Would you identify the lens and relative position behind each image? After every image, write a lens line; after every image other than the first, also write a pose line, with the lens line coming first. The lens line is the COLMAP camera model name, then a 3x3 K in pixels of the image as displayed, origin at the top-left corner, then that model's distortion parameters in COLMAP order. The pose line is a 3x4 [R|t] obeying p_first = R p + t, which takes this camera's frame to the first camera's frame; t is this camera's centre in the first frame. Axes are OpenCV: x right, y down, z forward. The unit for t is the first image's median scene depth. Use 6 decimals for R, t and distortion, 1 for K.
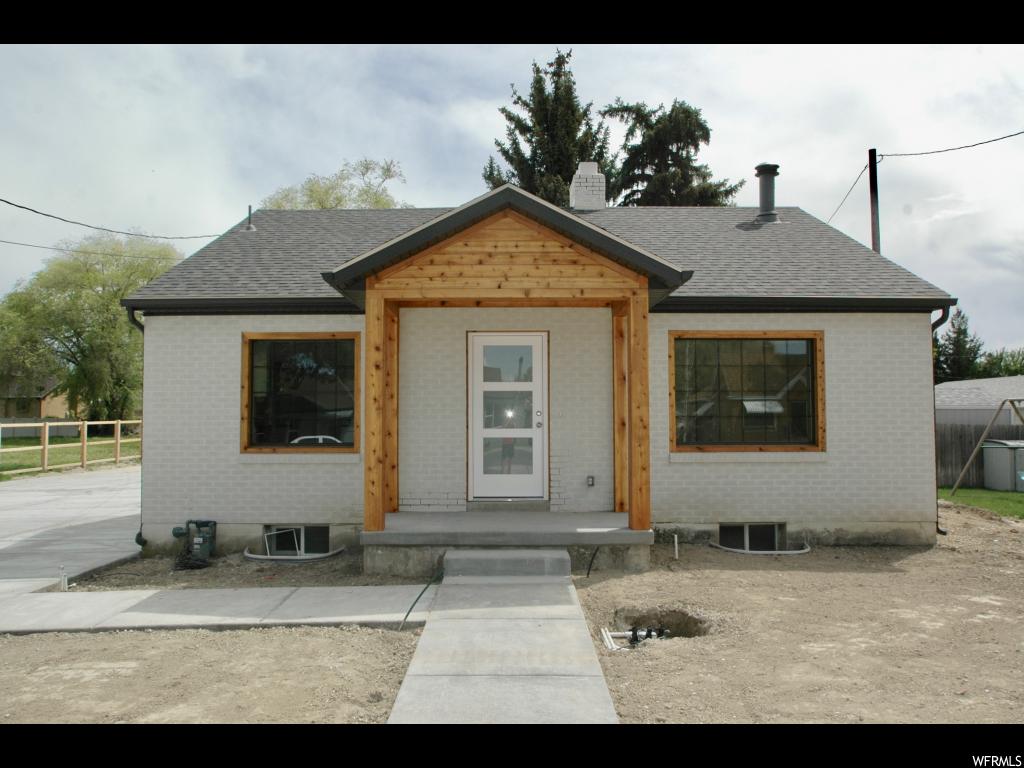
lens RADIAL K [[774.5, 0, 509.9], [0, 774.5, 379.7], [0, 0, 1]] dist [-0.011376, -0.000209]
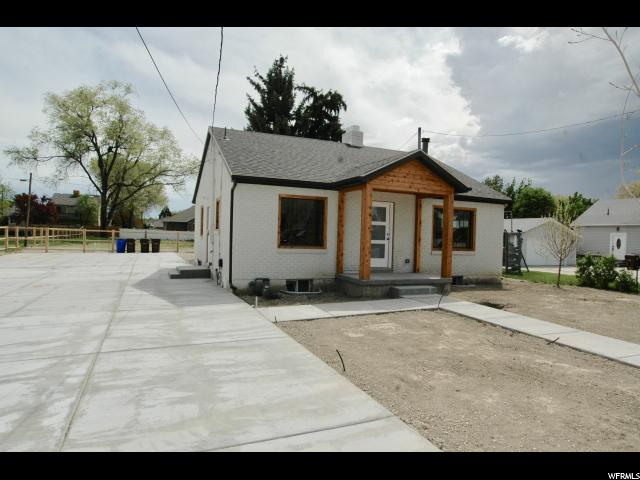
lens RADIAL K [[395.0, 0, 320.0], [0, 395.0, 240.0], [0, 0, 1]] dist [-0.048698, 0.000388]
pose [[0.919835, 0.025064, 0.391504, -0.670871], [-0.052539, 0.996837, 0.059622, -0.003567], [-0.388772, -0.075411, 0.918243, -0.099103]]
